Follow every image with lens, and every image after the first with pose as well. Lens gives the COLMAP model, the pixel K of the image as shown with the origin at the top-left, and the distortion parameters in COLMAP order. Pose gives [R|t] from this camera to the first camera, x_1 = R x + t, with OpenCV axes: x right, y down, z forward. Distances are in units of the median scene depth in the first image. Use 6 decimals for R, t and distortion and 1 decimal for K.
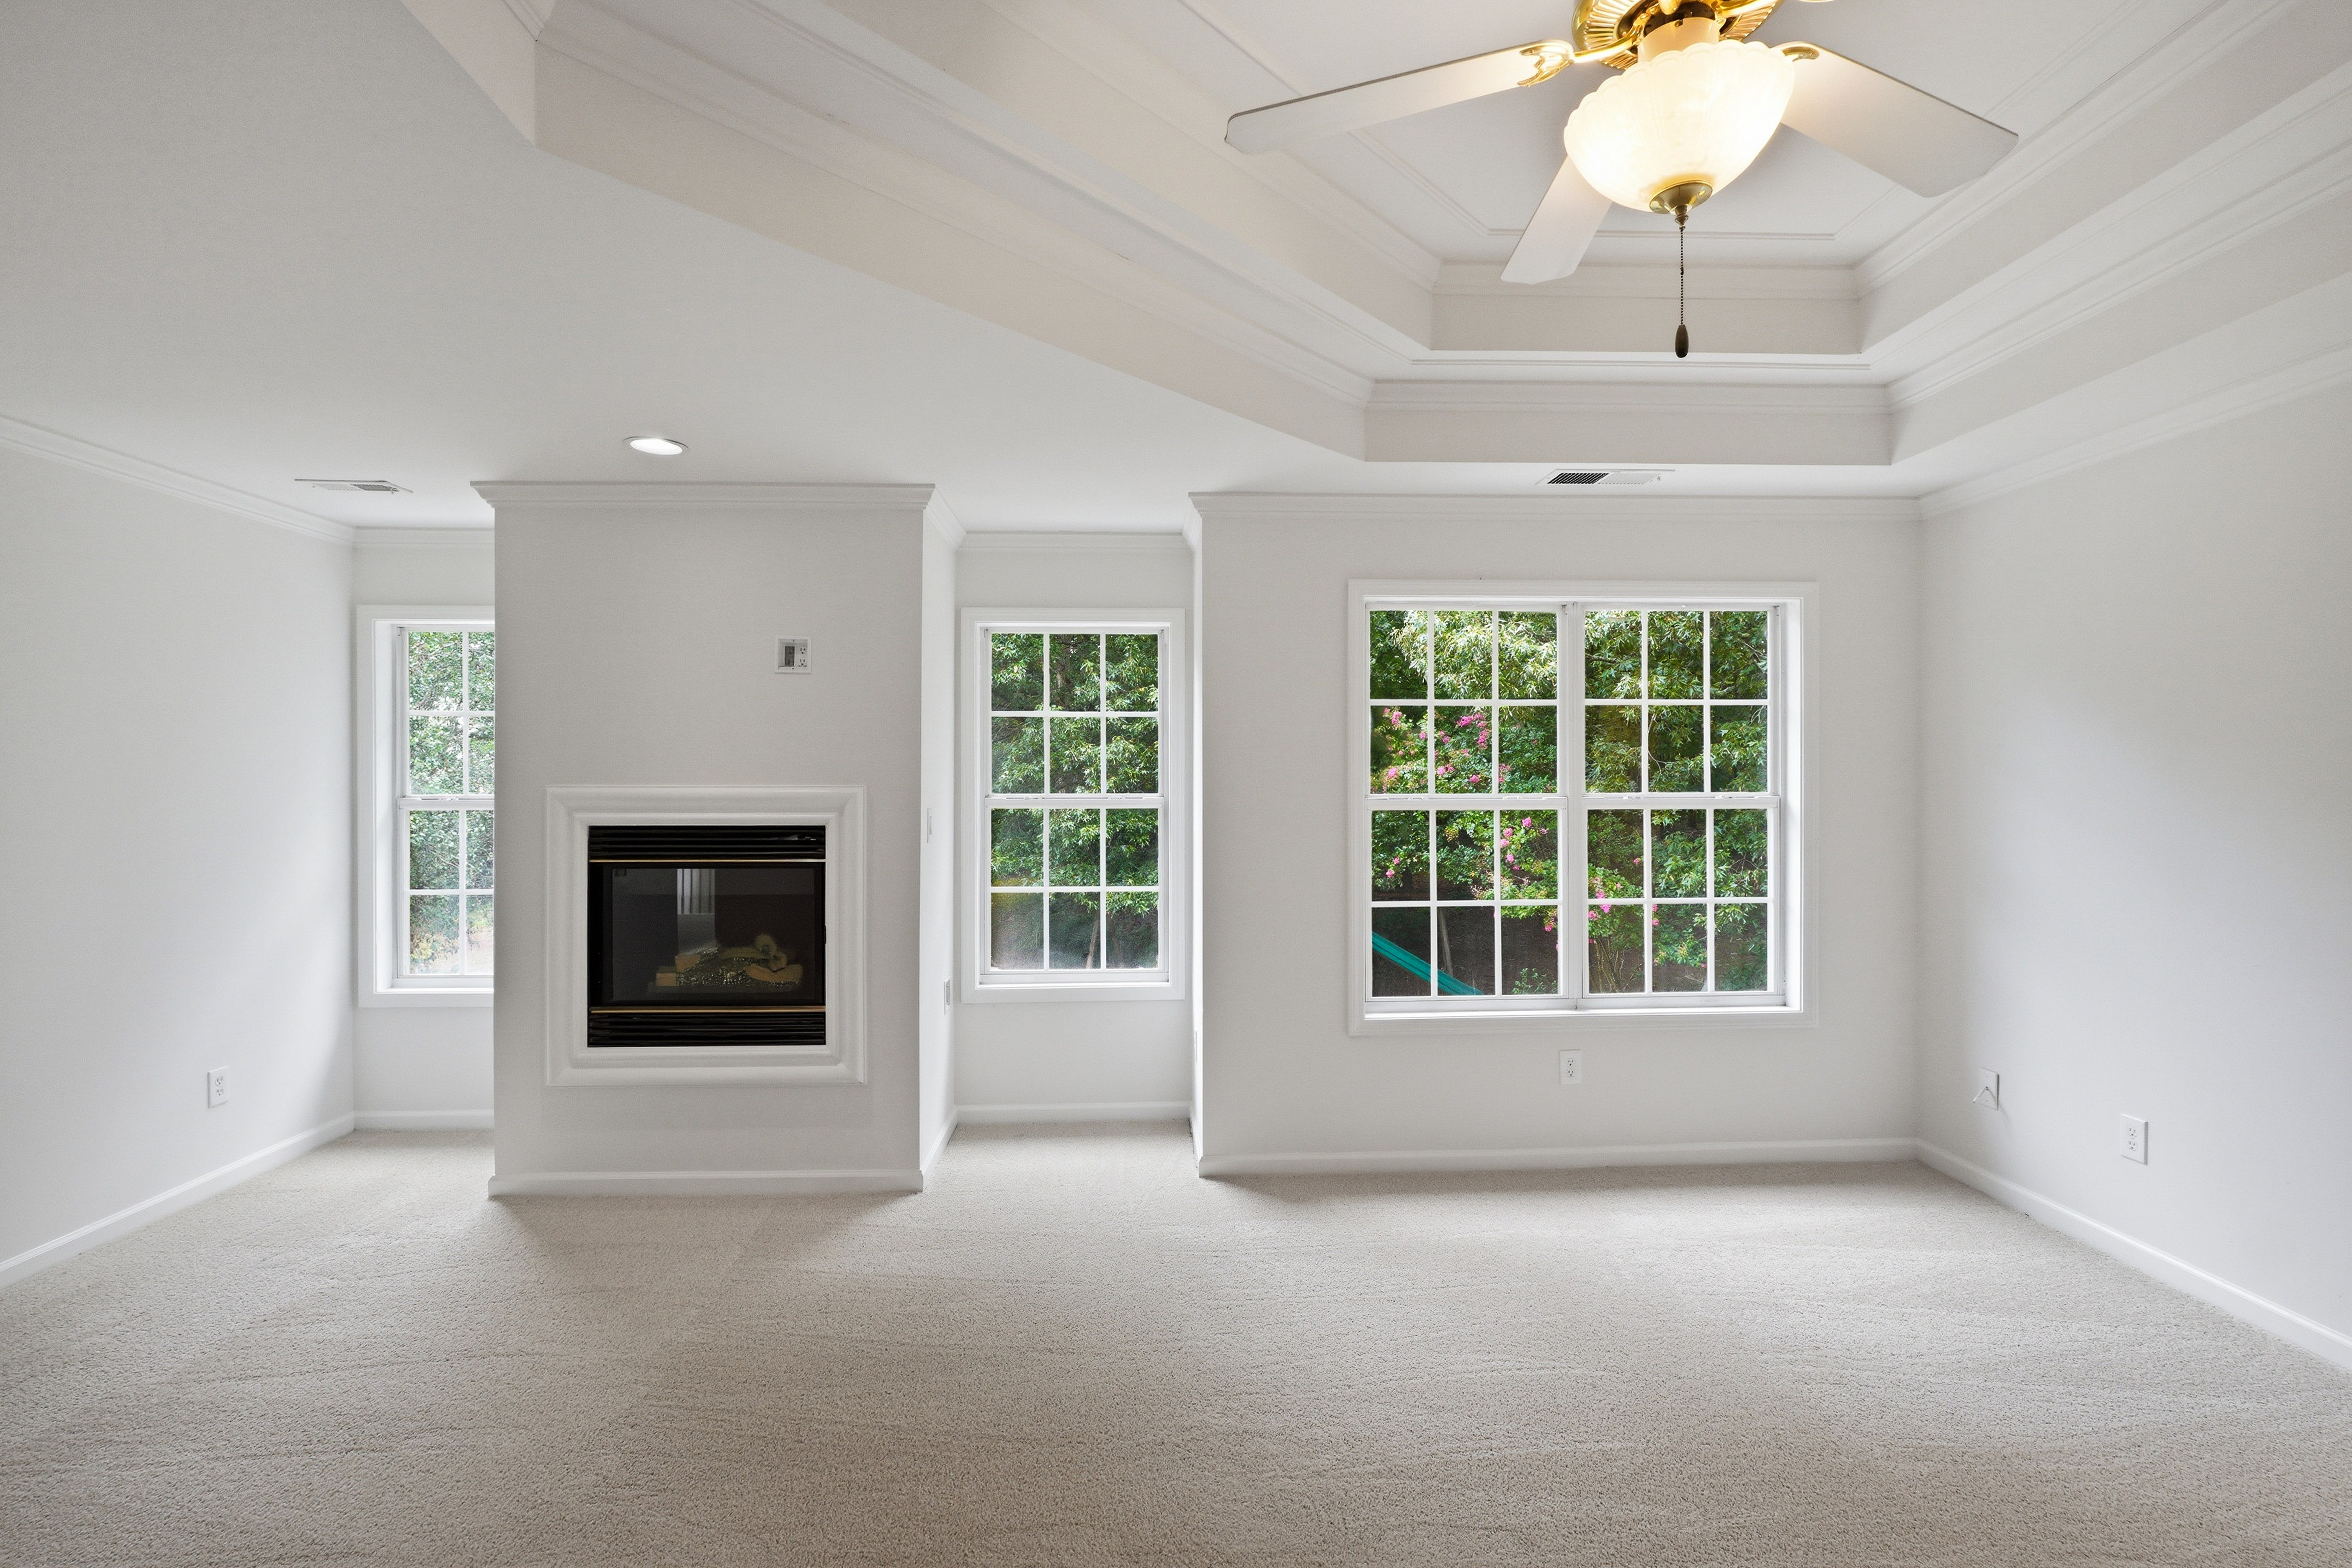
lens RADIAL K [[1092.3, 0, 1184.9], [0, 1092.3, 798.5], [0, 0, 1]] dist [-0.000127, 0.001004]
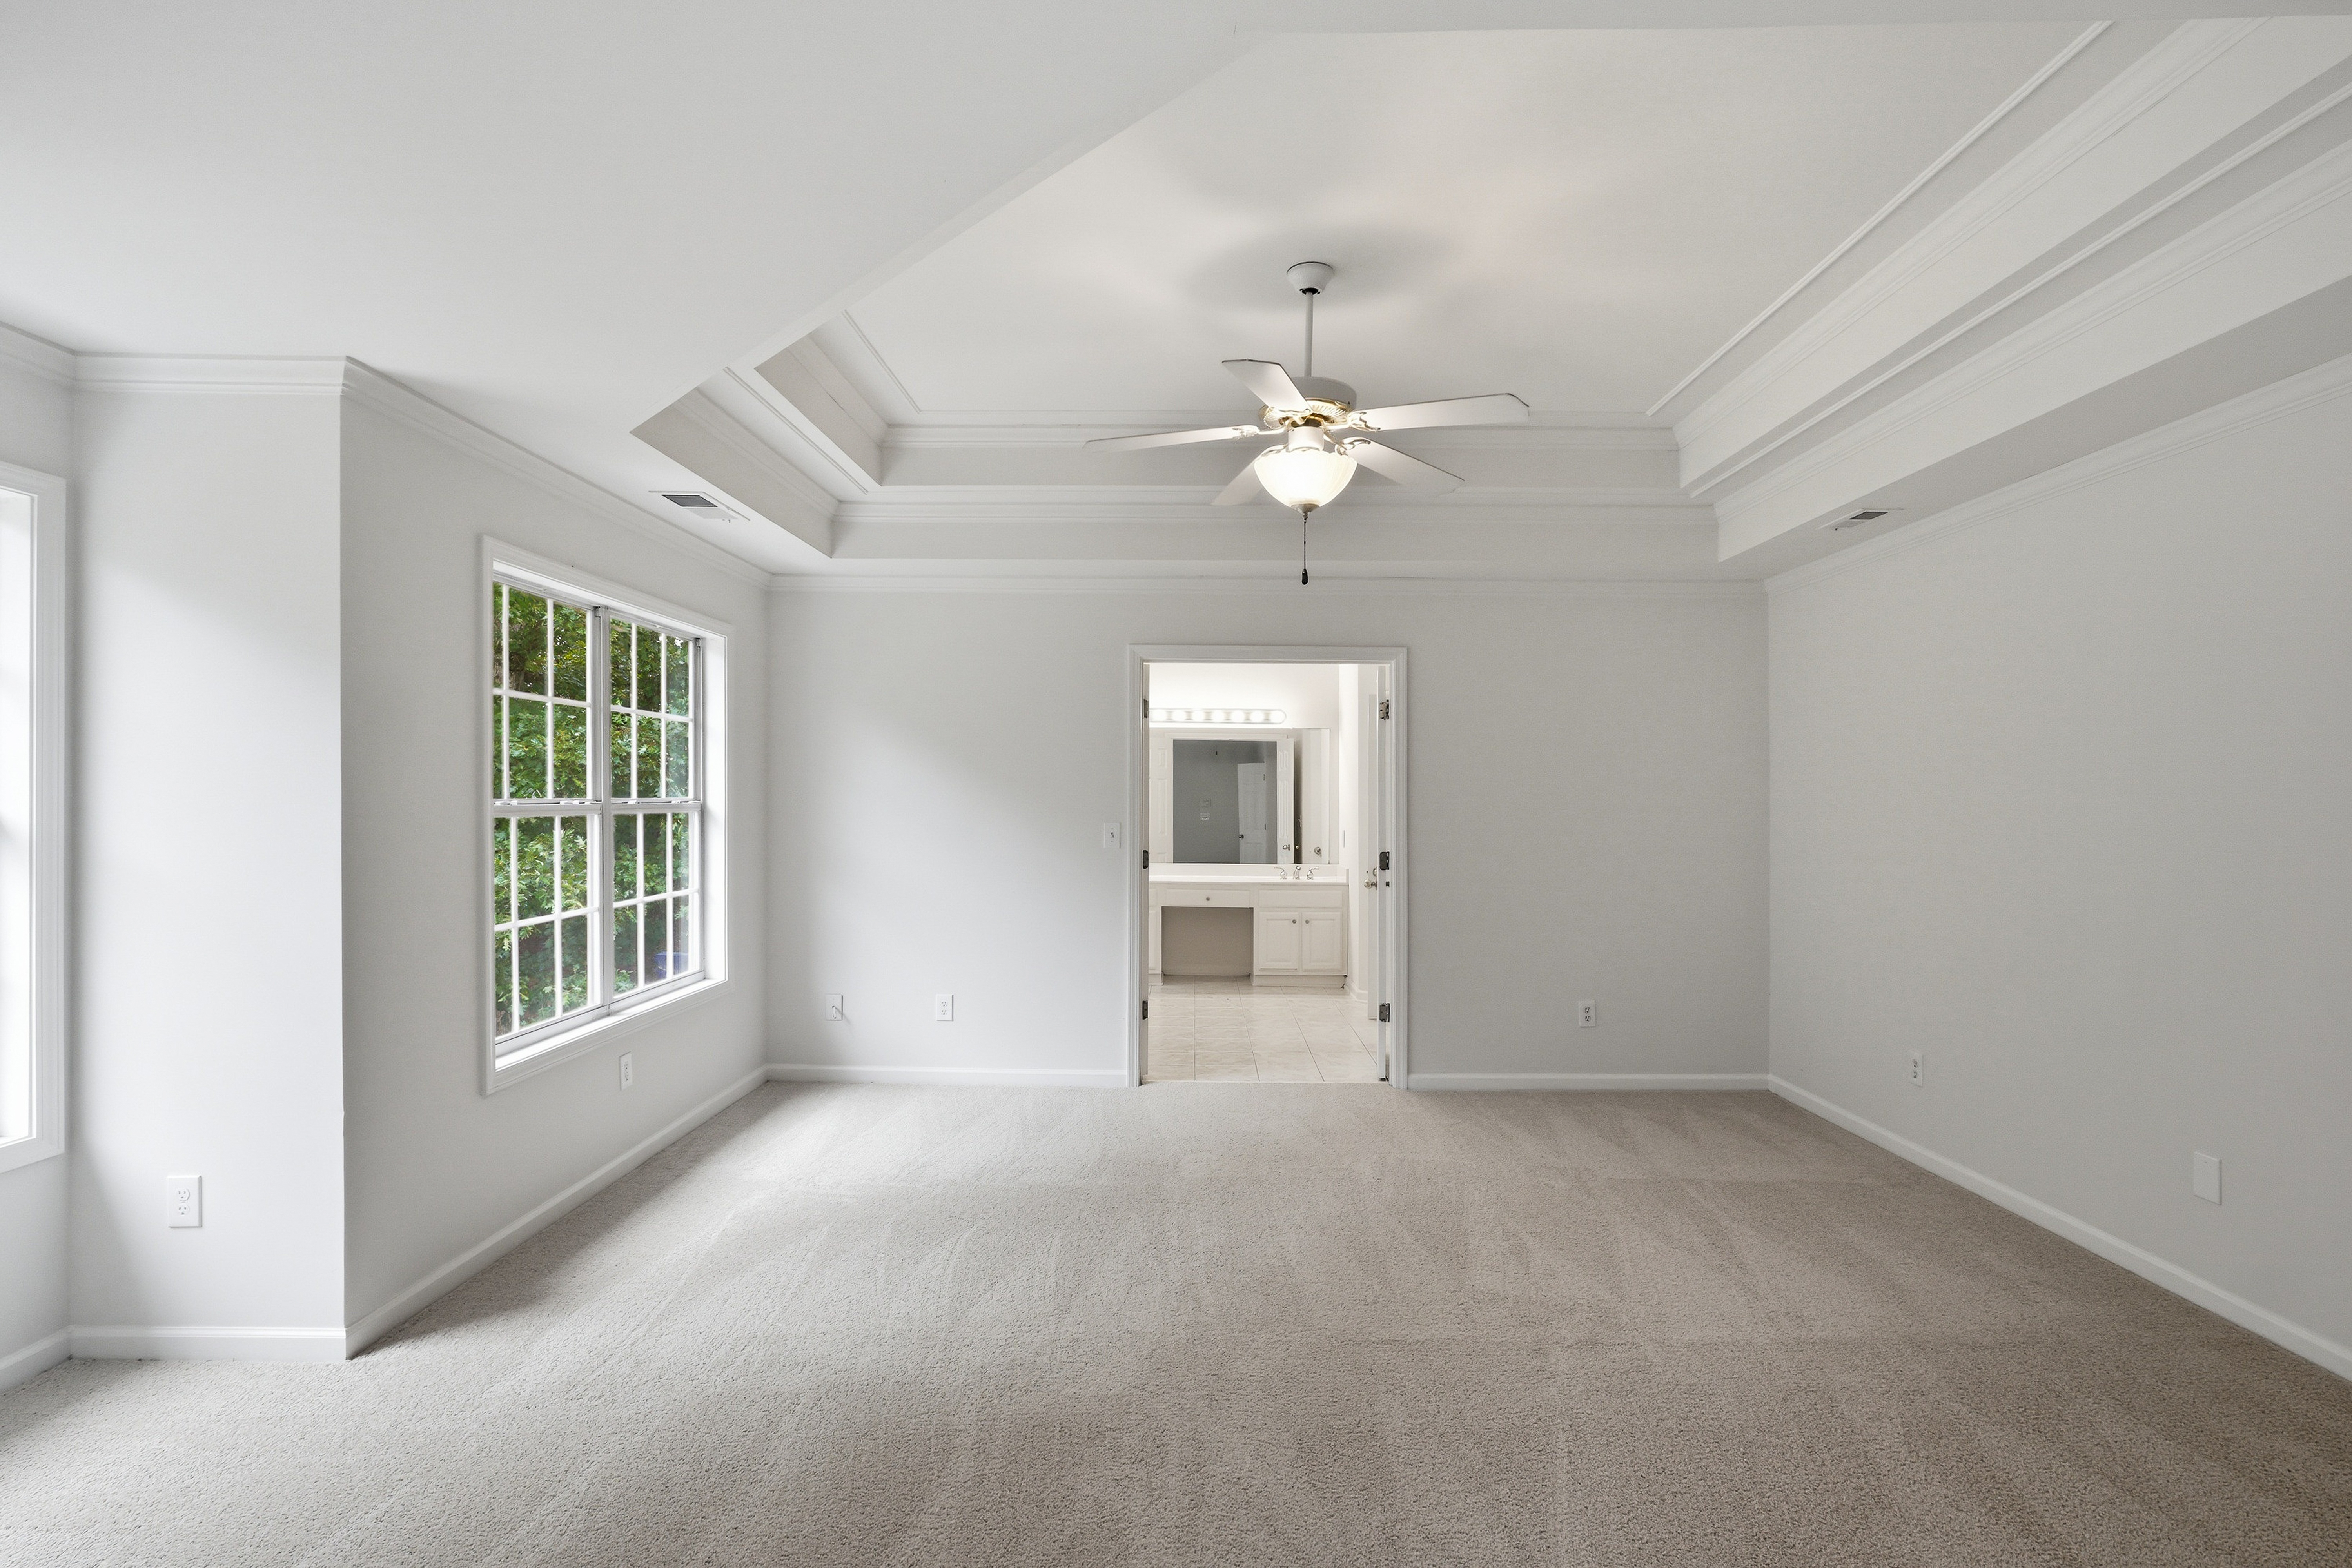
lens RADIAL K [[1092.3, 0, 1176.8], [0, 1092.3, 797.2], [0, 0, 1]] dist [-0.000127, 0.001004]
pose [[0.079591, 0.005256, 0.996814, -0.626513], [0.006164, 0.999964, -0.005765, 0.003356], [-0.996809, 0.006603, 0.079556, 0.427050]]
